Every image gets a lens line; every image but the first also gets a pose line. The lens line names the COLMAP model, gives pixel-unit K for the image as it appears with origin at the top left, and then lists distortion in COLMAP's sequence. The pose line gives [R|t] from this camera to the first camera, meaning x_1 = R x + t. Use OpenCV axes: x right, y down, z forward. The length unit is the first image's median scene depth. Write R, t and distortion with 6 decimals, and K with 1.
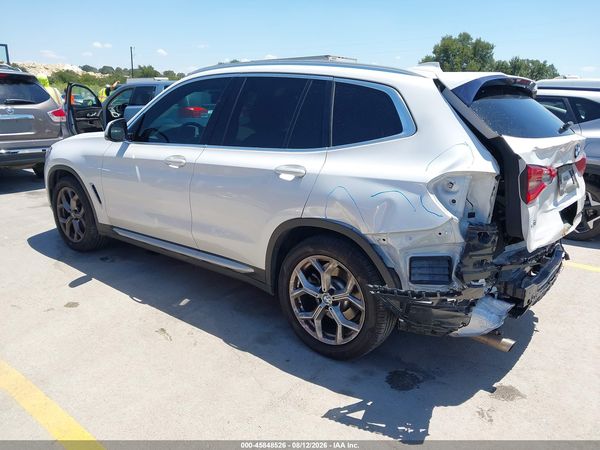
lens RADIAL K [[467.9, 0, 290.7], [0, 467.9, 224.6], [0, 0, 1]] dist [0.068635, -0.109161]
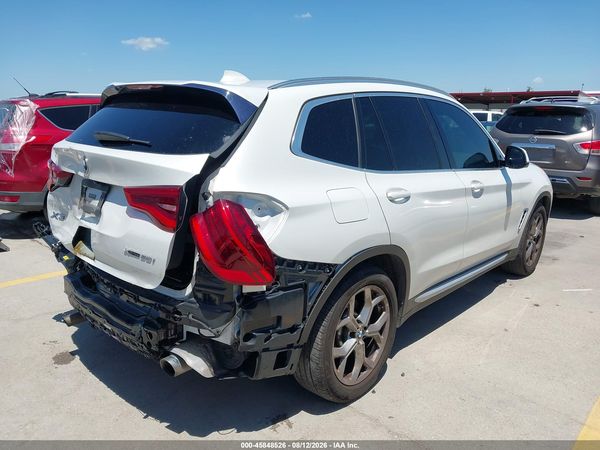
lens RADIAL K [[467.9, 0, 290.7], [0, 467.9, 224.6], [0, 0, 1]] dist [0.068635, -0.109161]
pose [[-0.074814, 0.197752, -0.977393, 1.352493], [-0.281774, 0.936005, 0.210947, -0.320112], [0.956560, 0.291186, -0.014305, 1.324259]]
